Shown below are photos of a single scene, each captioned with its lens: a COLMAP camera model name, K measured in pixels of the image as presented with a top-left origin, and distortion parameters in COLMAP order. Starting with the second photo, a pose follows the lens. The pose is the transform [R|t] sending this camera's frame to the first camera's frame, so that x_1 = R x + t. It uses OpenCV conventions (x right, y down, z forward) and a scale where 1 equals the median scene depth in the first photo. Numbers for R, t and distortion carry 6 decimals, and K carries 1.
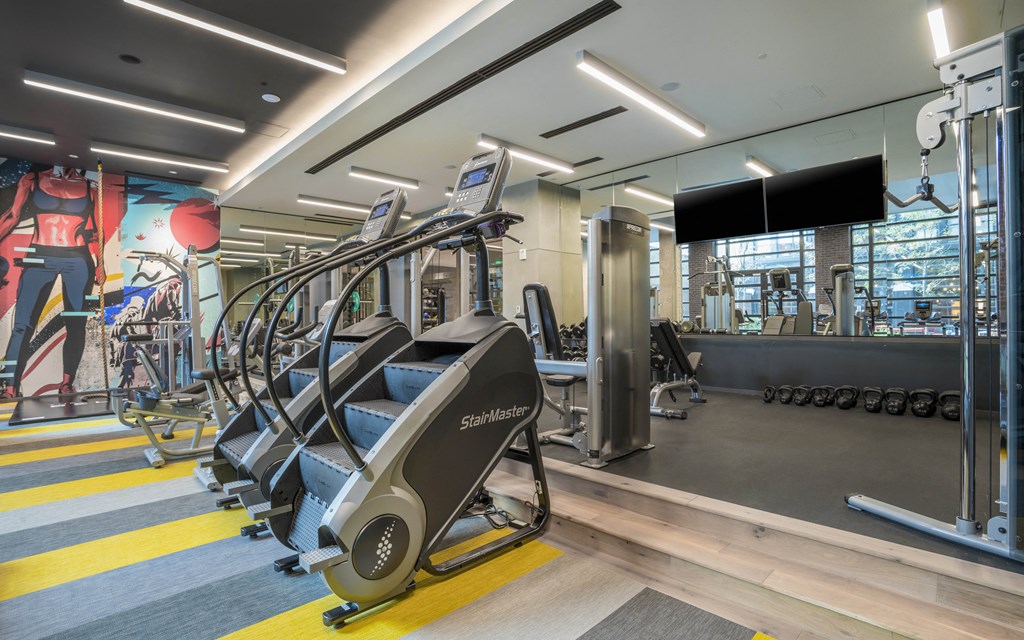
lens RADIAL K [[488.5, 0, 505.1], [0, 488.5, 319.6], [0, 0, 1]] dist [-0.038547, 0.000805]
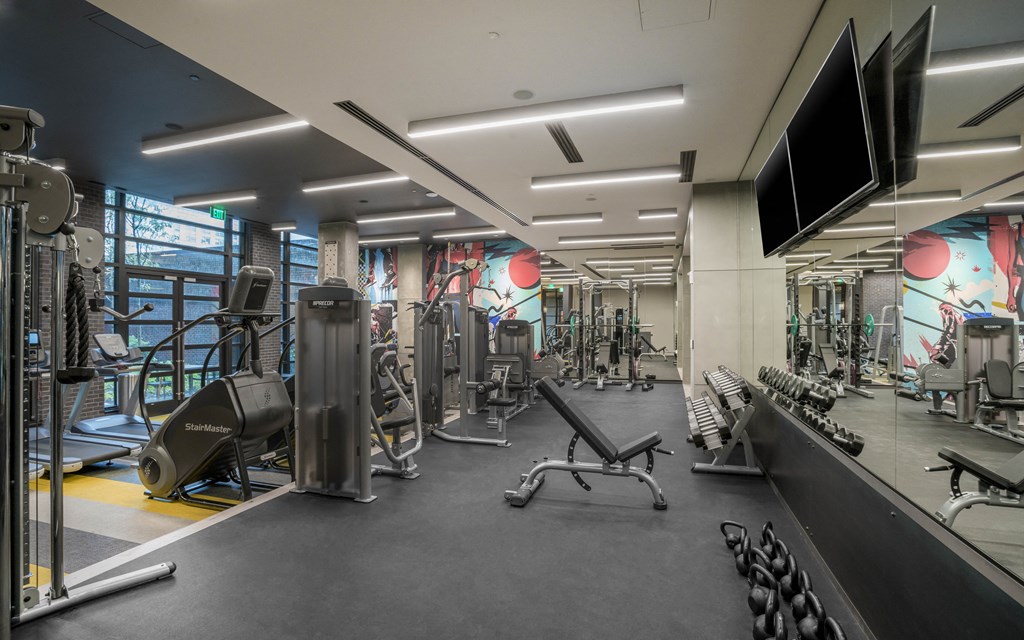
lens RADIAL K [[488.5, 0, 506.0], [0, 488.5, 318.6], [0, 0, 1]] dist [-0.038547, 0.000805]
pose [[0.470530, 0.002661, -0.882380, 0.600642], [-0.006042, 0.999982, -0.000207, -0.061010], [0.882364, 0.005429, 0.470537, 0.336707]]
